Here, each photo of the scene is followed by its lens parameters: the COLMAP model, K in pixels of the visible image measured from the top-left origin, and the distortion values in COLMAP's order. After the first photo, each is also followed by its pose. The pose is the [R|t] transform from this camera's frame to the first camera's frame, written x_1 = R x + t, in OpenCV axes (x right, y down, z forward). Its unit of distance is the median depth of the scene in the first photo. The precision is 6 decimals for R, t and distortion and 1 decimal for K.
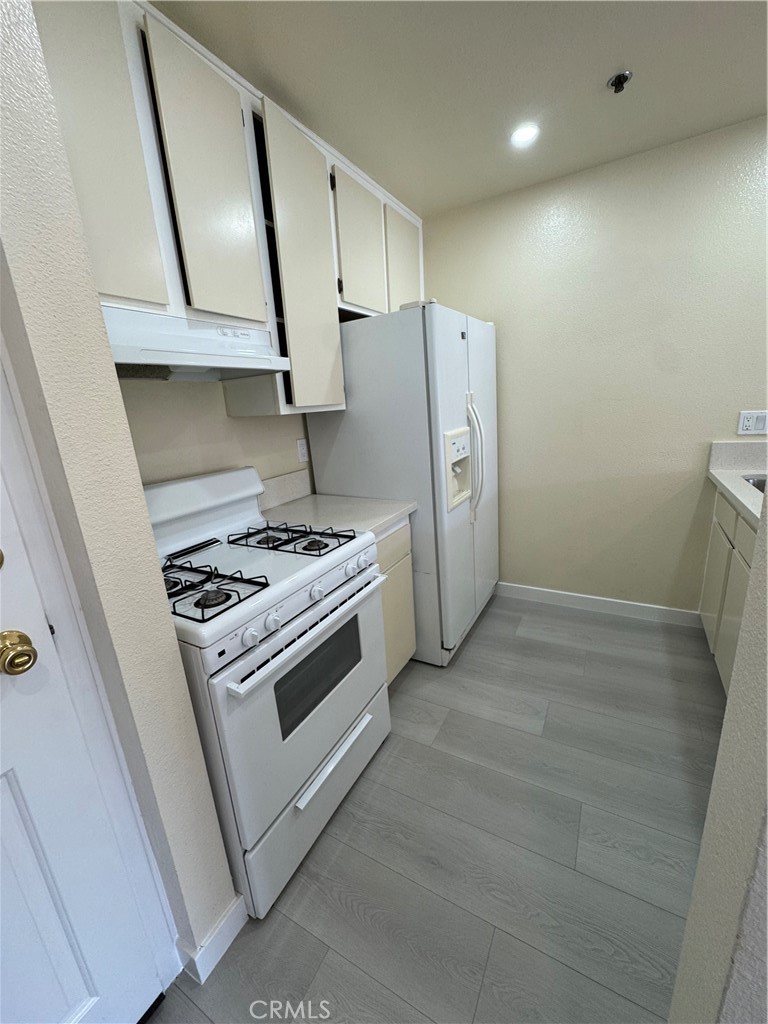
lens RADIAL K [[409.7, 0, 382.2], [0, 409.7, 510.5], [0, 0, 1]] dist [-0.003012, -0.000251]
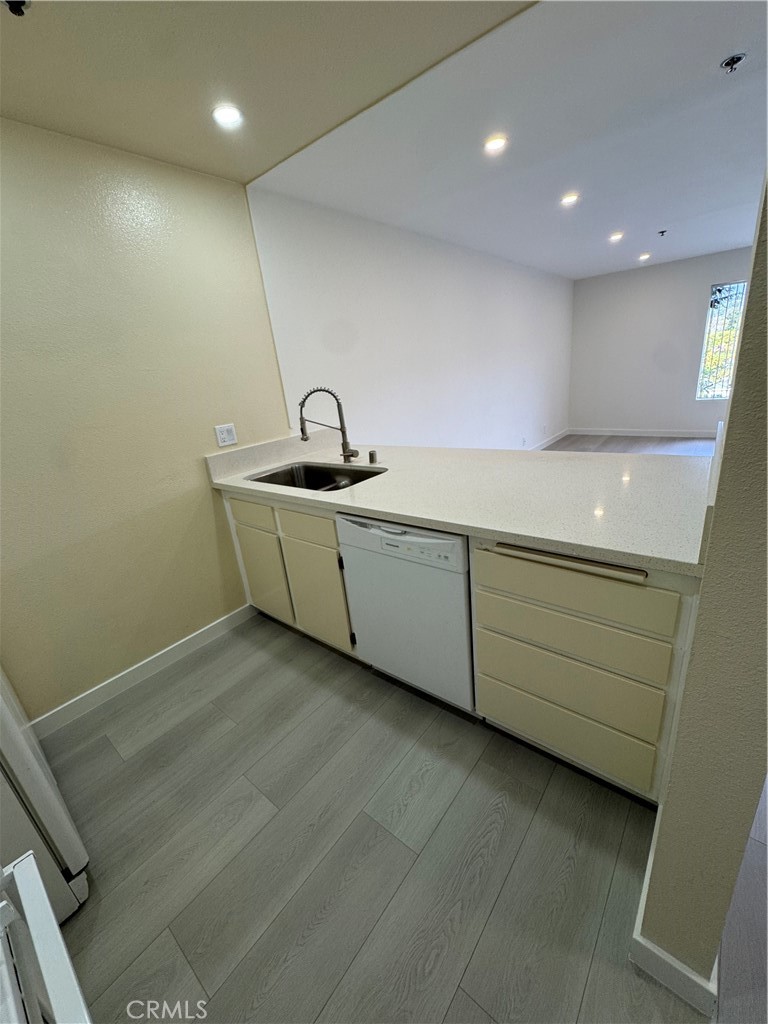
lens RADIAL K [[409.7, 0, 382.2], [0, 409.7, 510.5], [0, 0, 1]] dist [-0.003012, -0.000251]
pose [[0.176895, -0.266083, 0.947580, -0.170138], [0.335493, 0.921405, 0.196102, -0.091590], [-0.925285, 0.283217, 0.252261, 0.336582]]
